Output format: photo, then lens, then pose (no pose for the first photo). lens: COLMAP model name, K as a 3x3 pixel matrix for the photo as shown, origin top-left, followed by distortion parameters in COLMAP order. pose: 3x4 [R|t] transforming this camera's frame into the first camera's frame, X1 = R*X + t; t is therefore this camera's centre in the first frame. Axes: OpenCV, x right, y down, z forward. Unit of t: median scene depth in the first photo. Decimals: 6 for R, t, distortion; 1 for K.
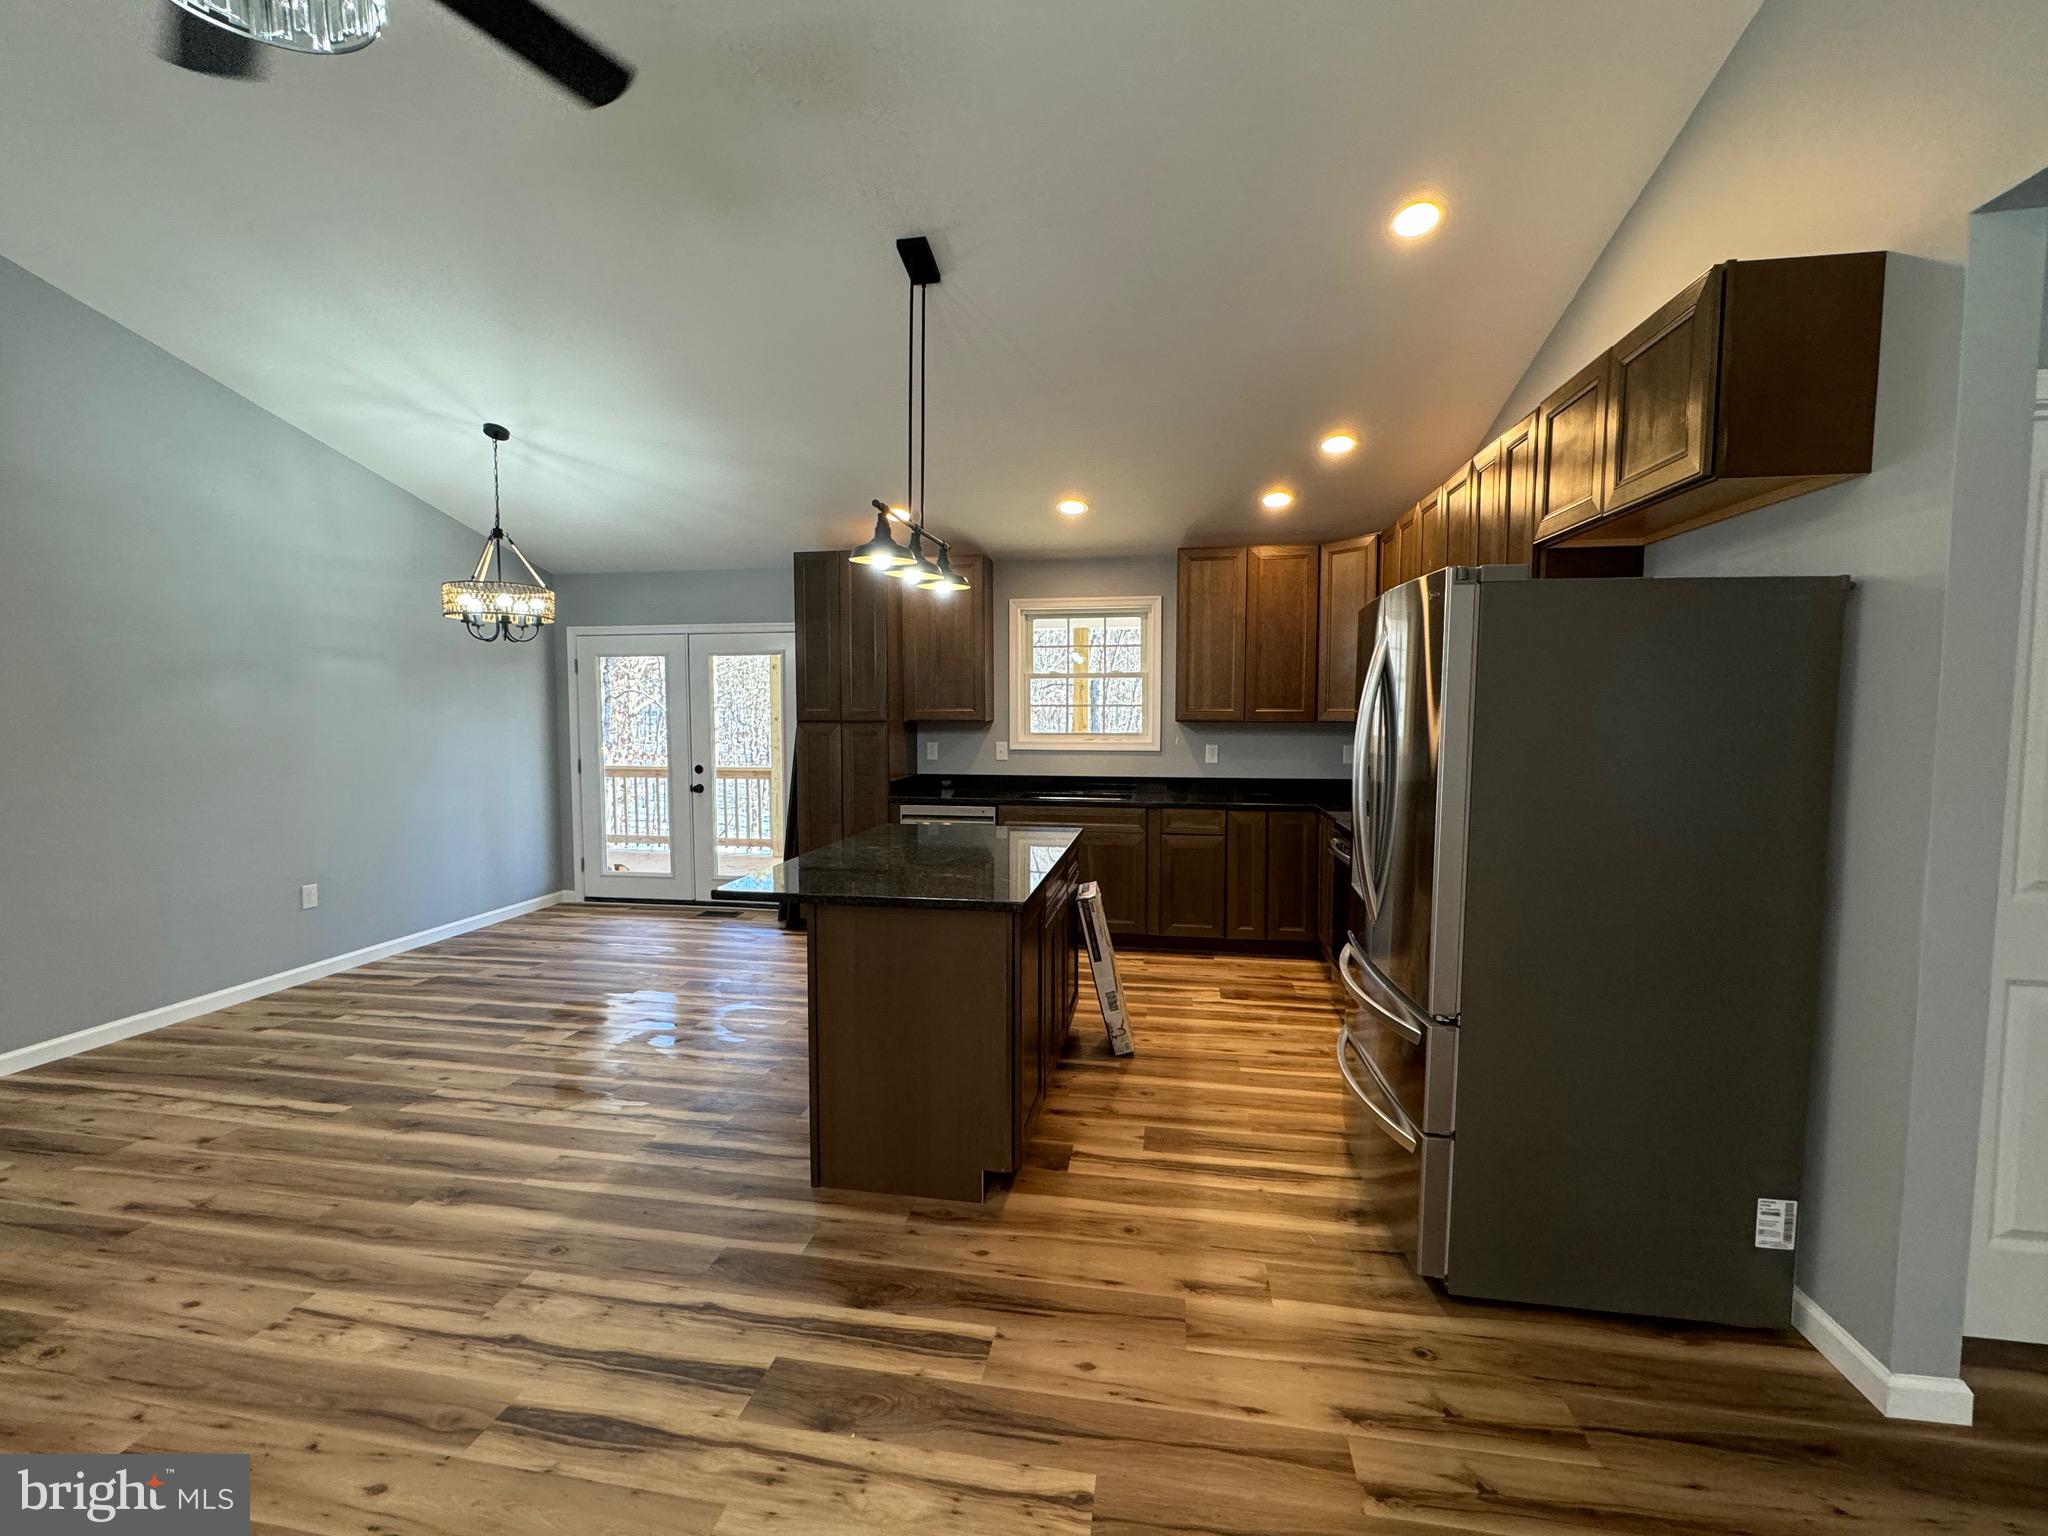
lens RADIAL K [[872.2, 0, 1020.8], [0, 872.2, 765.9], [0, 0, 1]] dist [-0.004985, 0.001058]
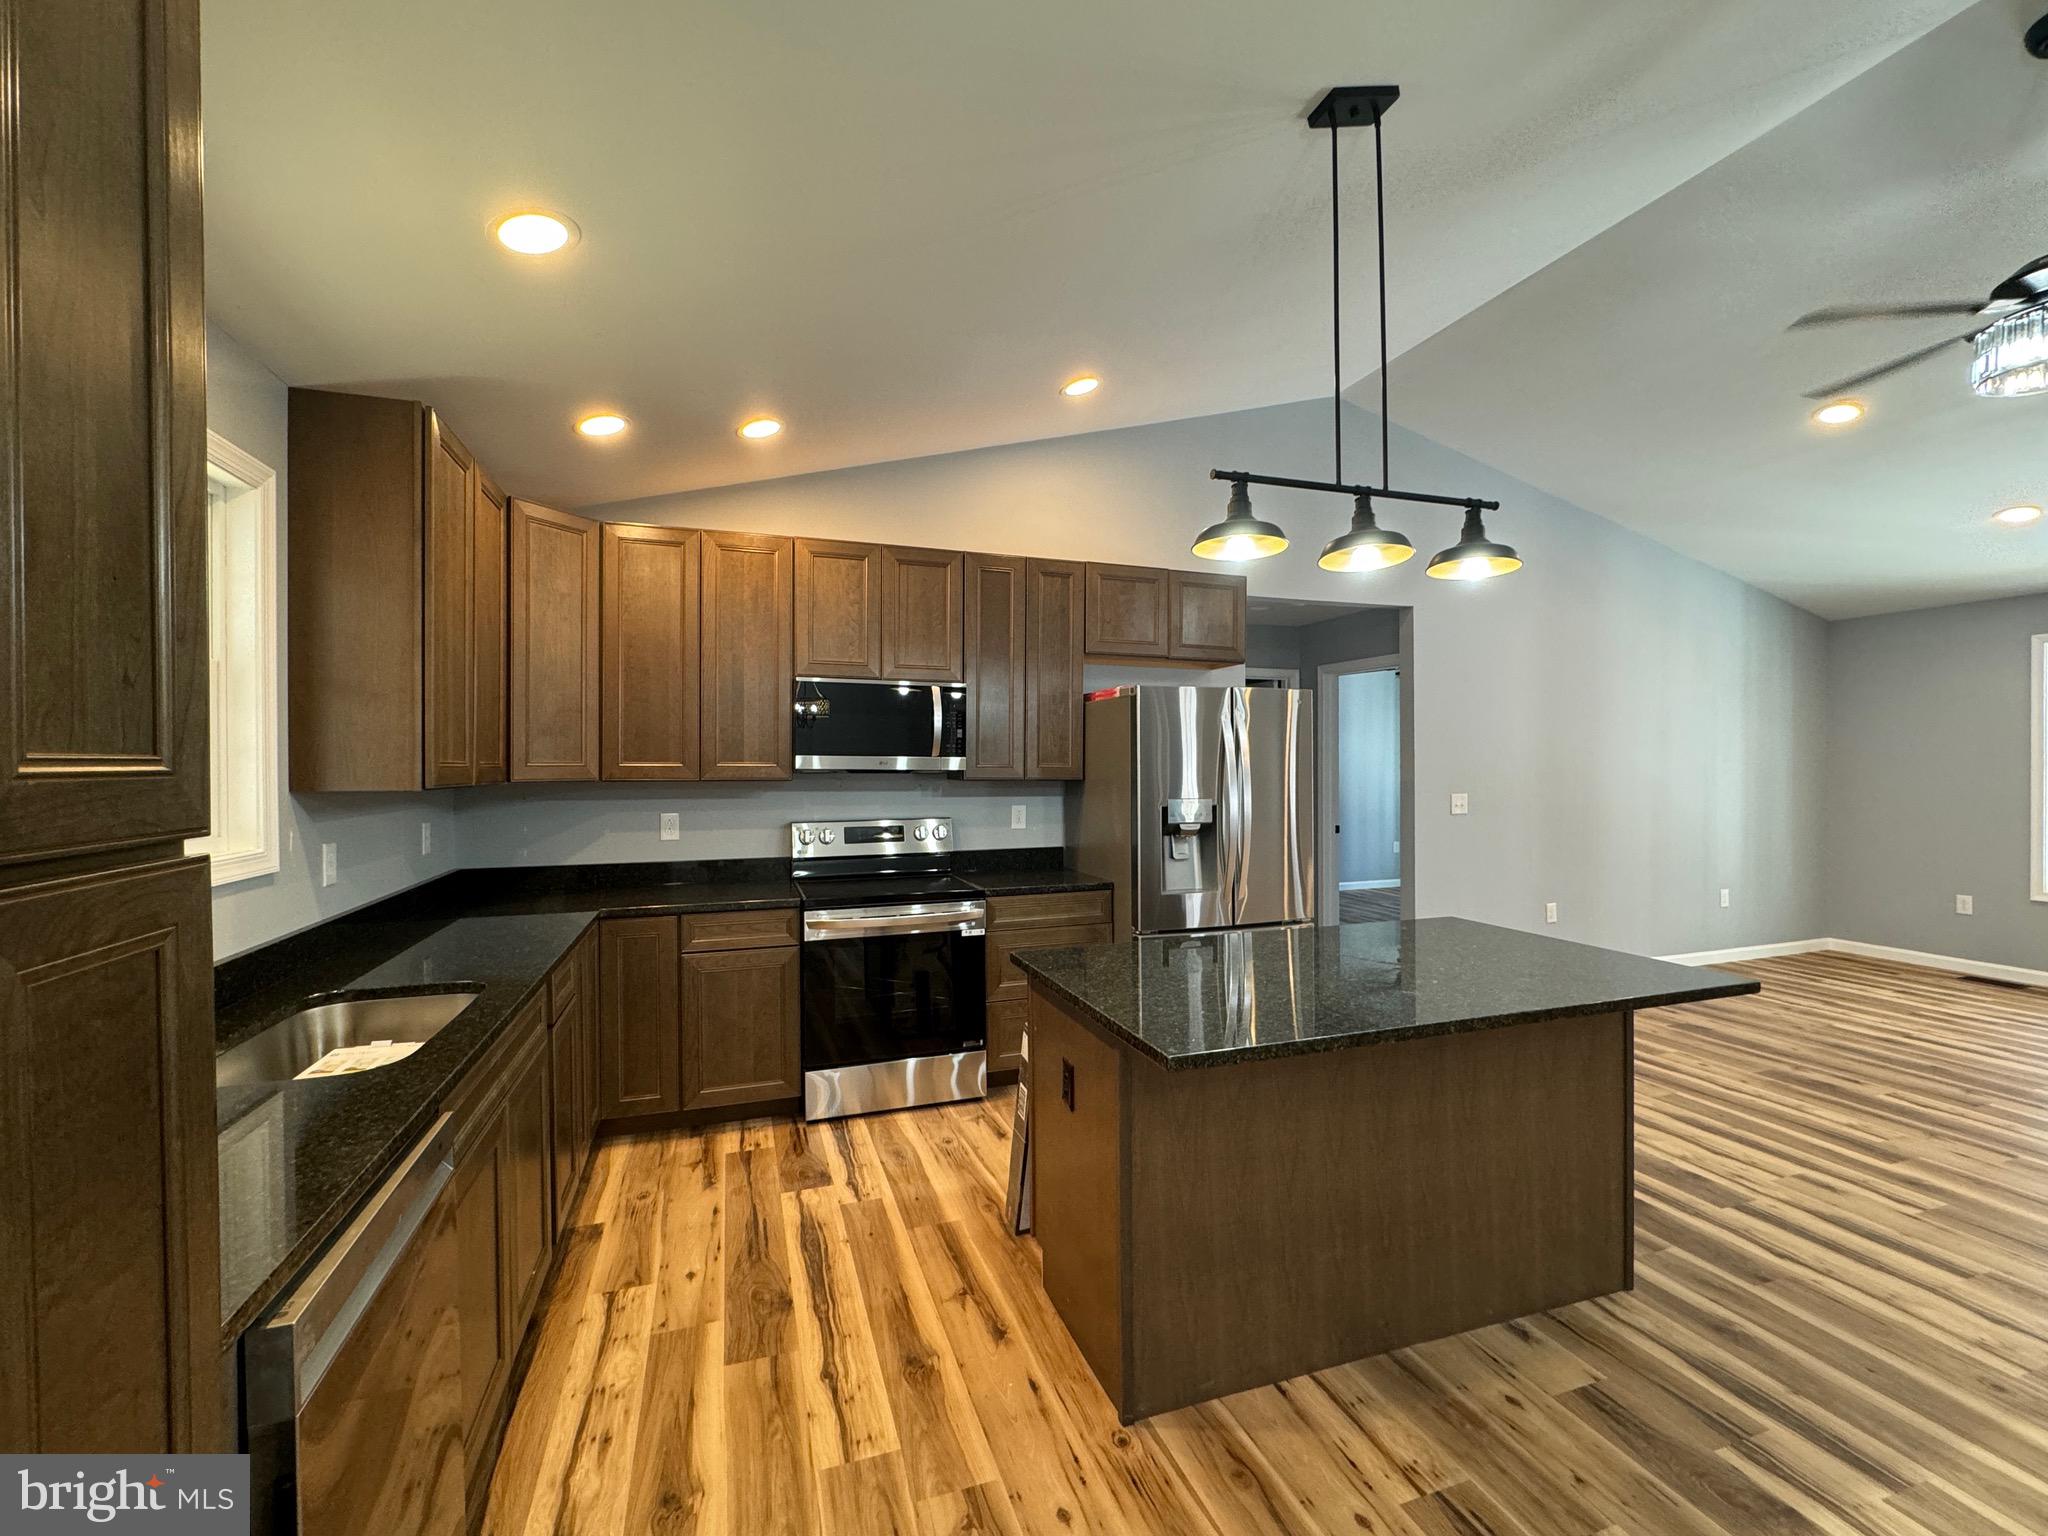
lens RADIAL K [[872.2, 0, 1016.5], [0, 872.2, 768.5], [0, 0, 1]] dist [-0.004985, 0.001058]
pose [[-0.473413, -0.005876, 0.880821, -0.745310], [0.060769, 0.997377, 0.039315, -0.130636], [-0.878742, 0.072139, -0.471814, 1.995503]]
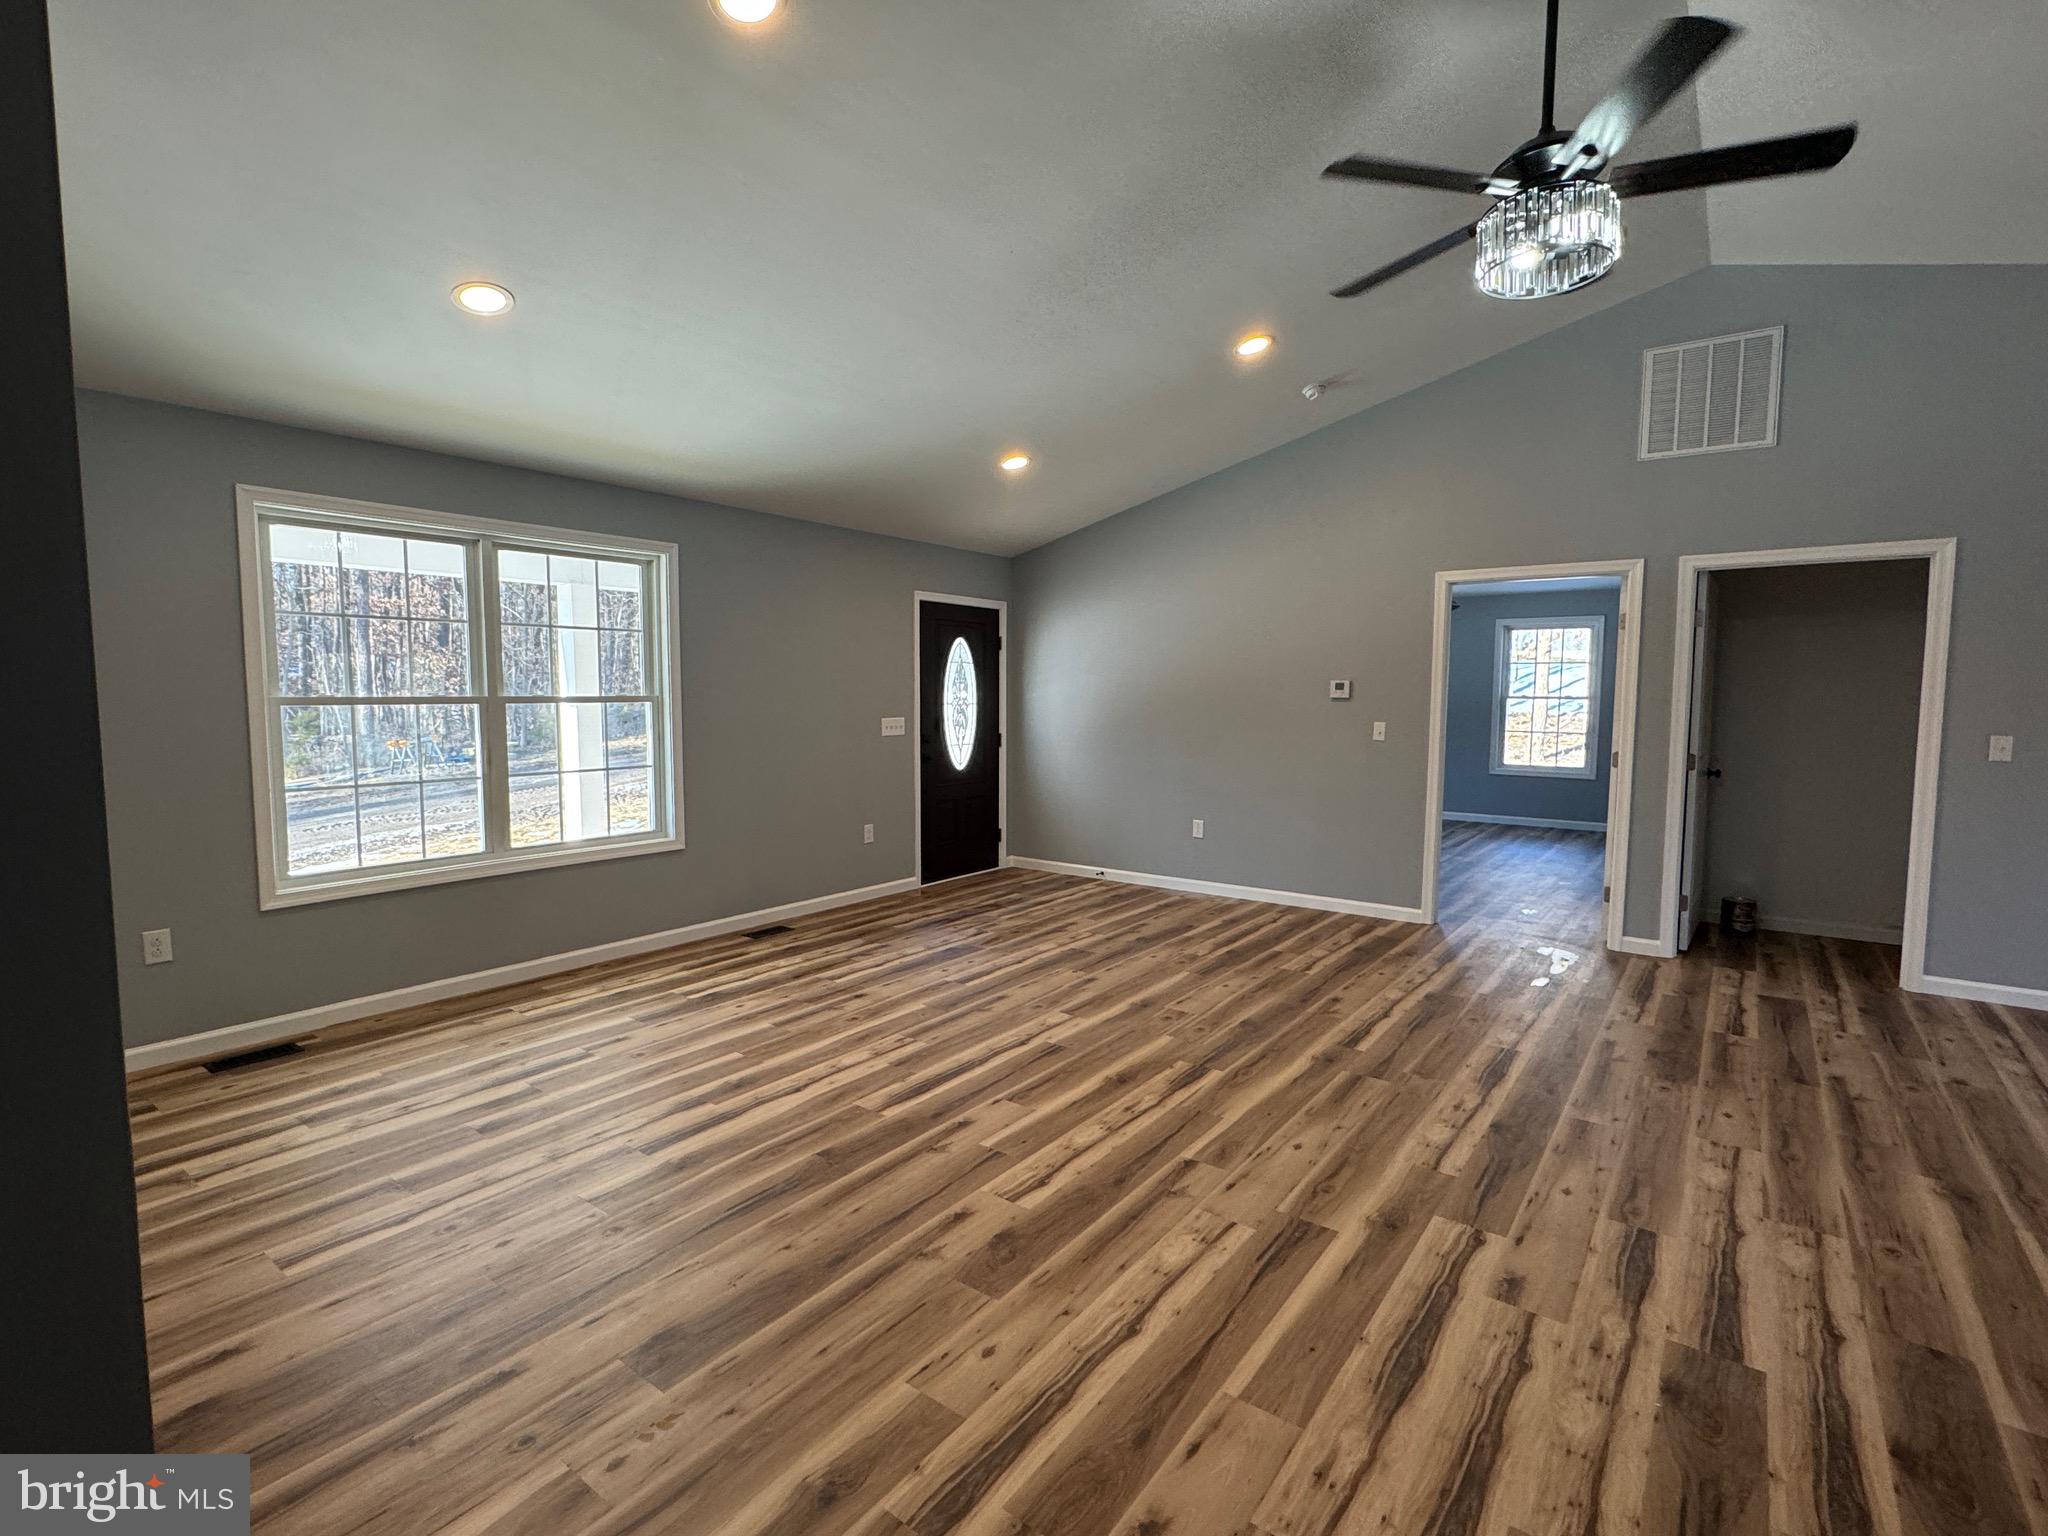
lens RADIAL K [[971.8, 0, 1014.6], [0, 971.8, 761.0], [0, 0, 1]] dist [-0.005555, 0.000128]
pose [[-0.459973, 0.063160, -0.885684, 0.730087], [-0.057349, 0.993271, 0.100616, -0.024012], [0.886079, 0.097073, -0.453256, 0.520971]]
